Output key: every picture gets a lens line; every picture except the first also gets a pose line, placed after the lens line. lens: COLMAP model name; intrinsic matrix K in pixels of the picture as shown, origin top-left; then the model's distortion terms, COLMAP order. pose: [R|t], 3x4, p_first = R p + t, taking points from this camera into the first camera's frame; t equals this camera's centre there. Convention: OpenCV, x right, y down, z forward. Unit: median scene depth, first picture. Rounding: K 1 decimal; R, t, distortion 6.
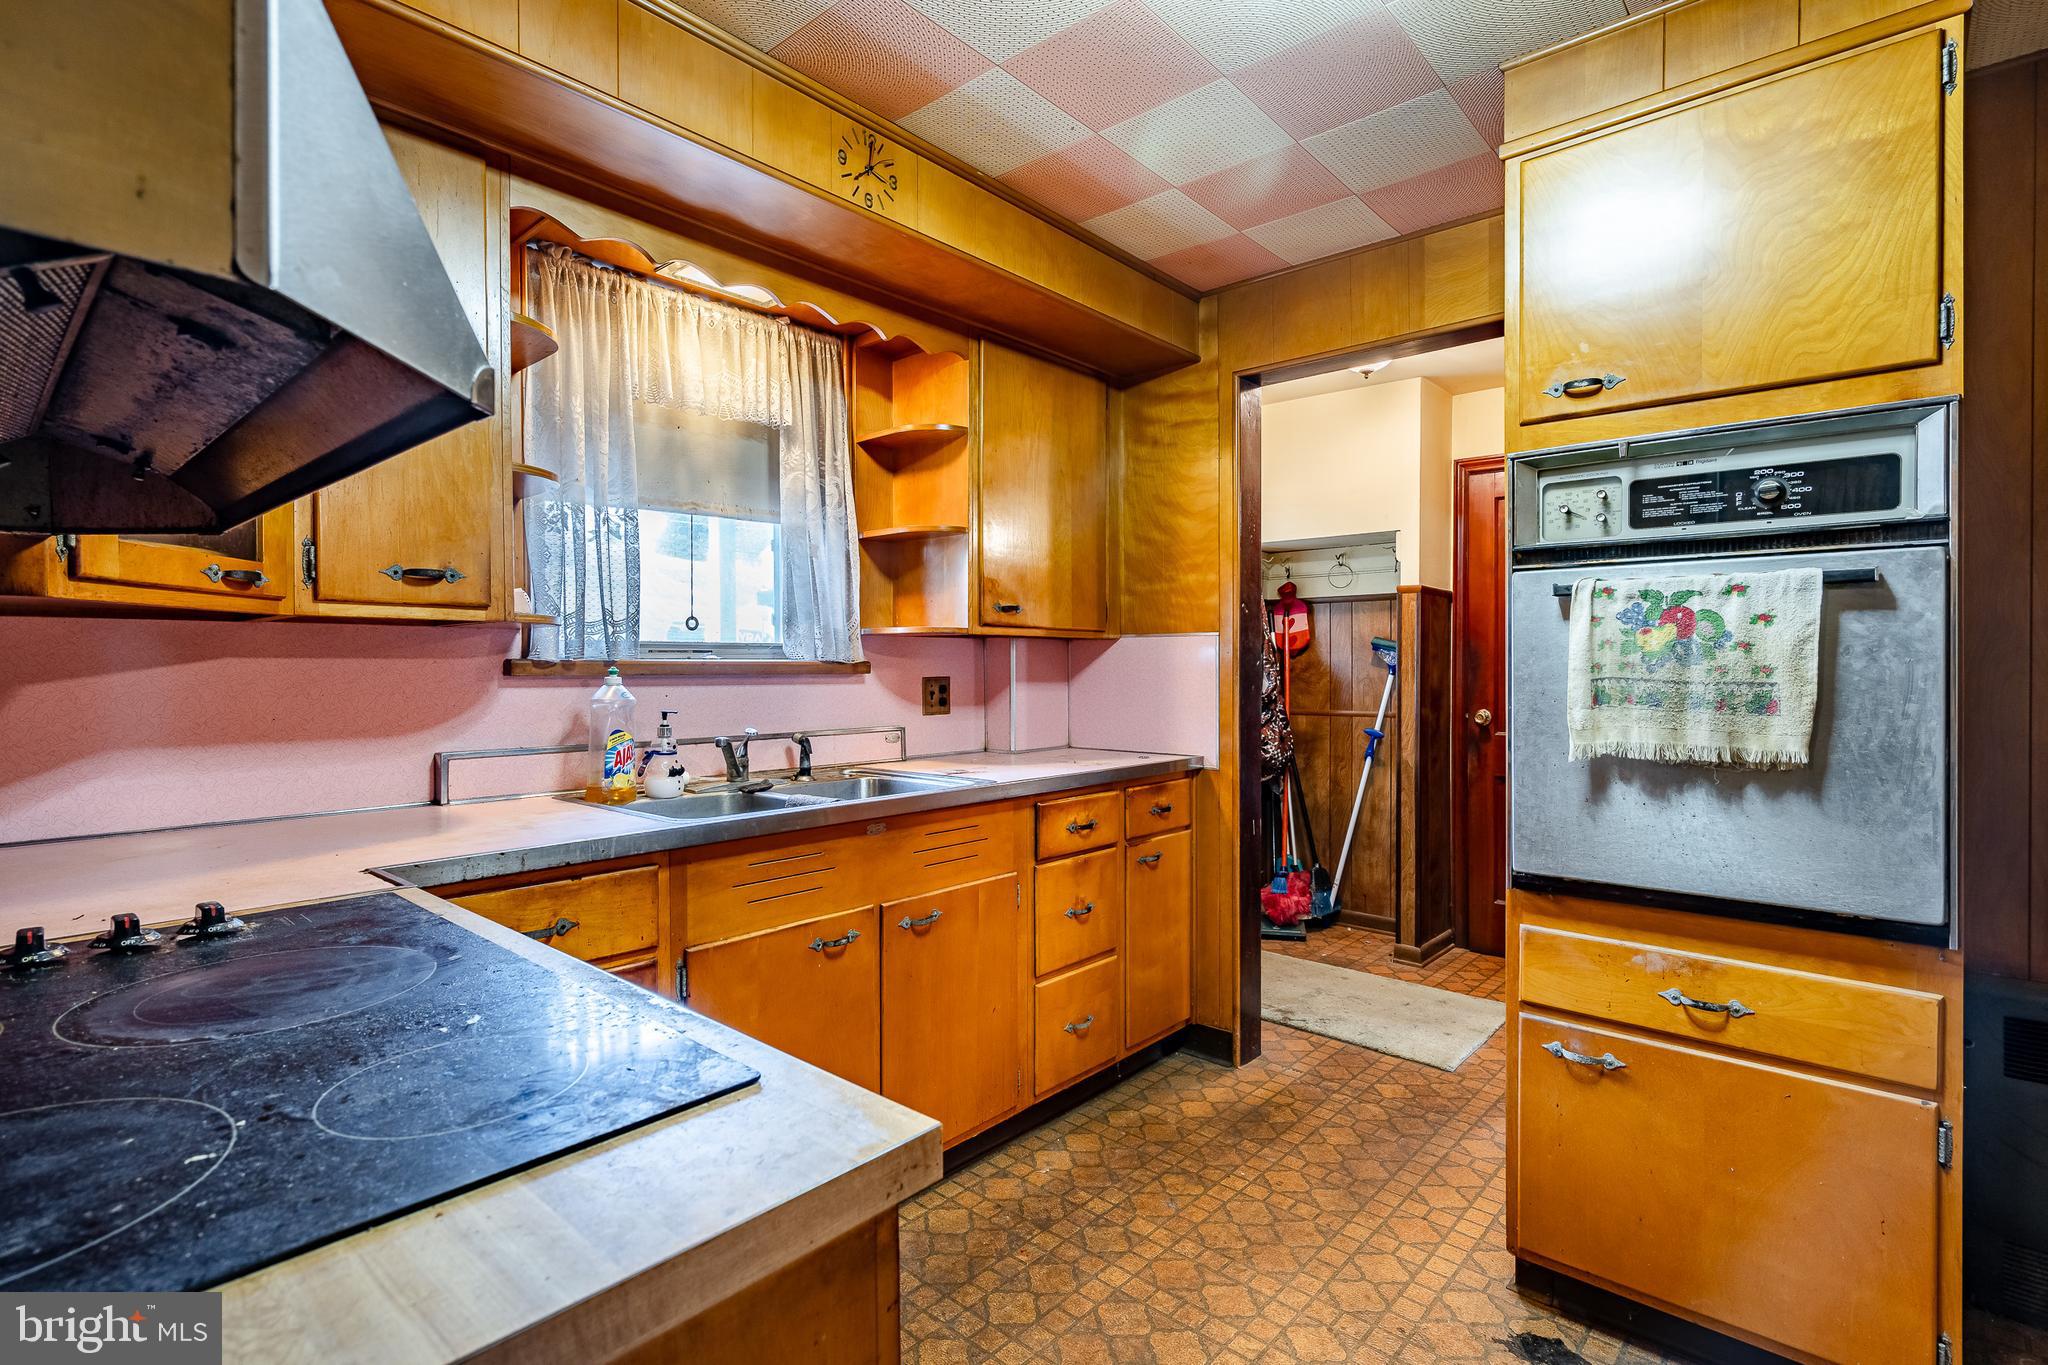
lens RADIAL K [[1004.1, 0, 1026.7], [0, 1004.1, 683.7], [0, 0, 1]] dist [-0.009686, 0.000979]
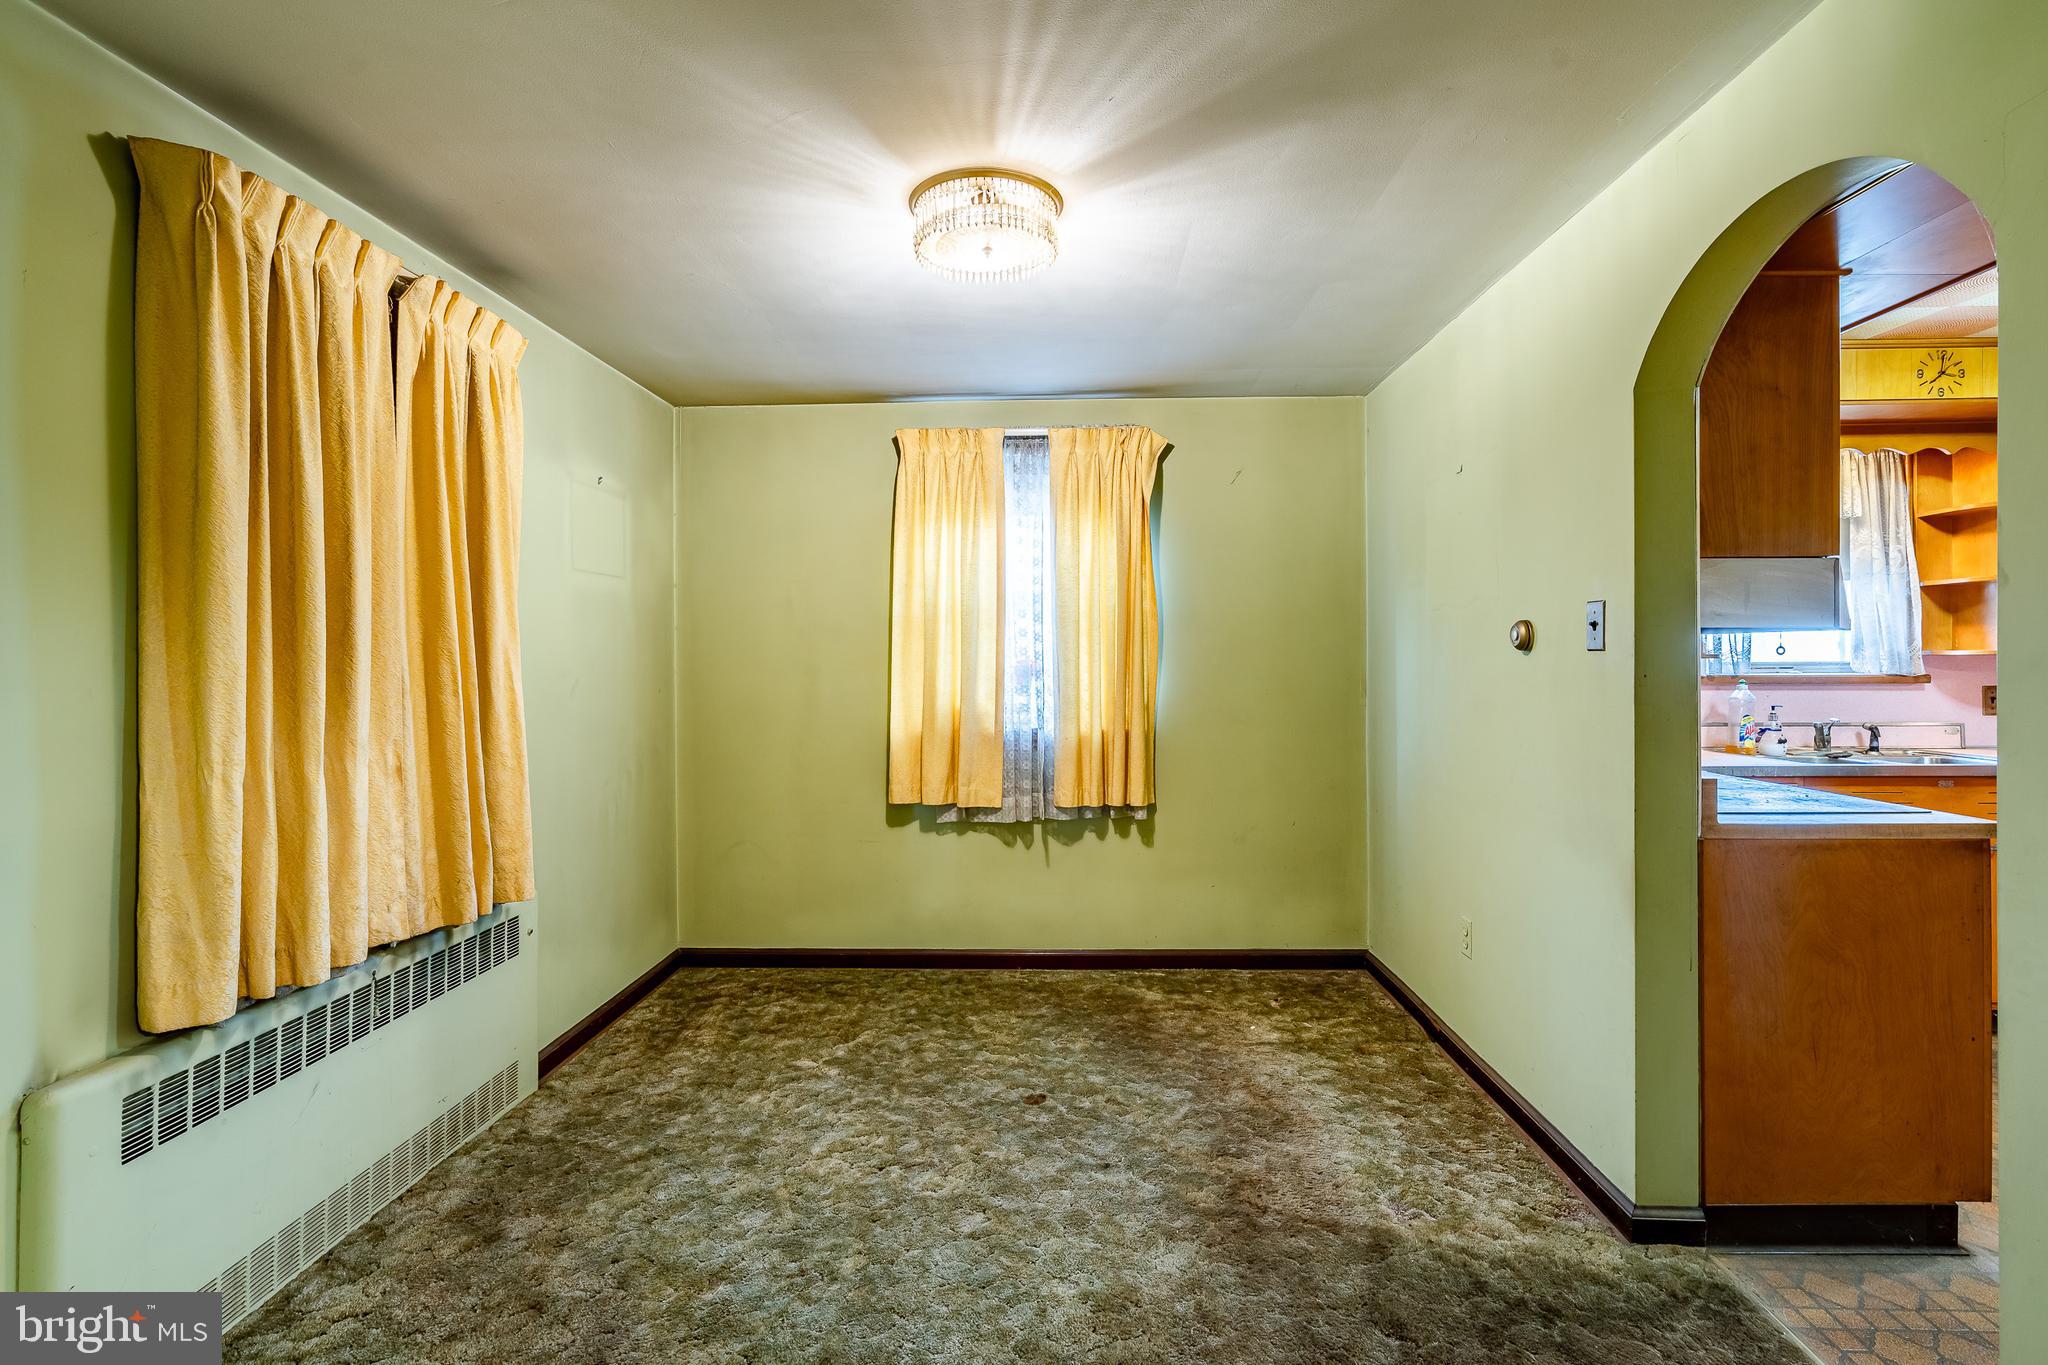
lens RADIAL K [[957.3, 0, 1036.7], [0, 957.3, 668.5], [0, 0, 1]] dist [-0.004818, 0.000677]
pose [[0.641961, 0.000134, -0.766737, 0.064410], [-0.010421, 0.999909, -0.008551, -0.006517], [0.766667, 0.013479, 0.641904, -0.834543]]
